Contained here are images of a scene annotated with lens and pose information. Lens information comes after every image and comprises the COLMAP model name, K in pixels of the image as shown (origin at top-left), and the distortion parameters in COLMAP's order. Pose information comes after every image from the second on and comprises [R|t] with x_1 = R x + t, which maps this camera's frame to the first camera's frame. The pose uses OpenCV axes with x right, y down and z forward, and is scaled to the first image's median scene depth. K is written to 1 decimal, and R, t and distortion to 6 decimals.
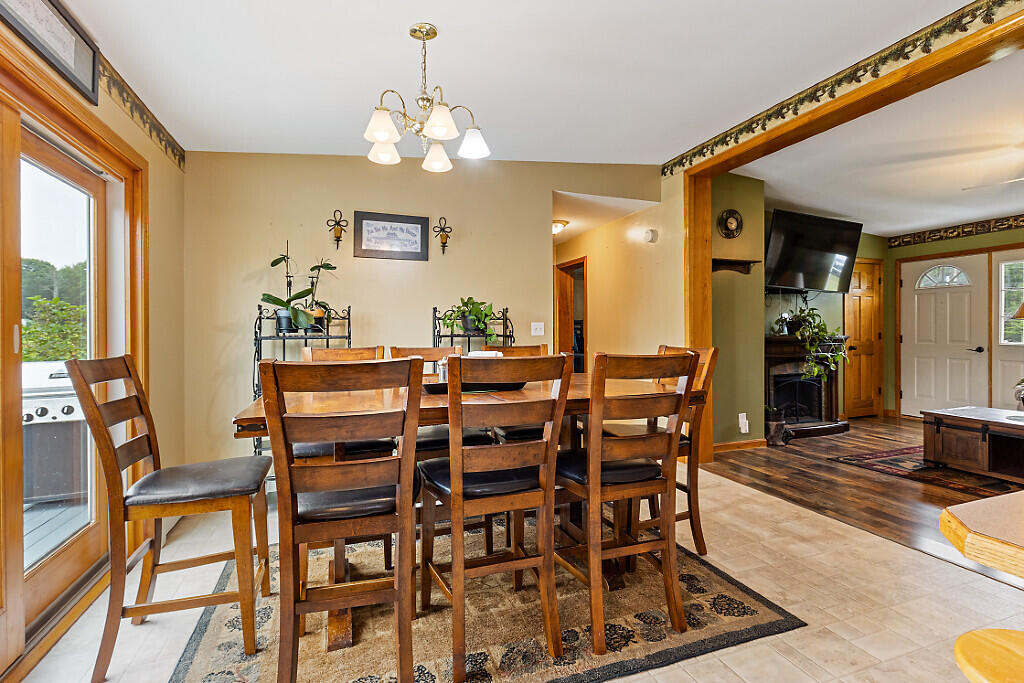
lens RADIAL K [[467.6, 0, 507.9], [0, 467.6, 333.3], [0, 0, 1]] dist [-0.001660, -0.000416]
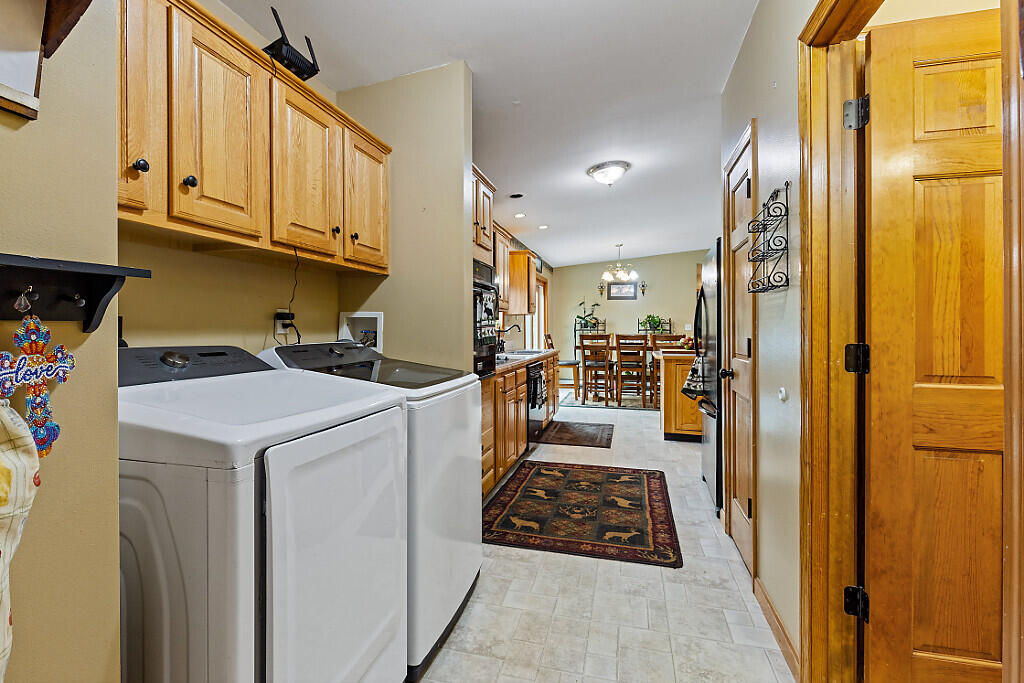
lens RADIAL K [[467.6, 0, 507.9], [0, 467.6, 333.3], [0, 0, 1]] dist [-0.001660, -0.000416]
pose [[0.821879, 0.010424, -0.569567, 0.795102], [-0.002894, 0.999896, 0.014124, -0.010725], [0.569655, -0.009960, 0.821823, -1.660500]]
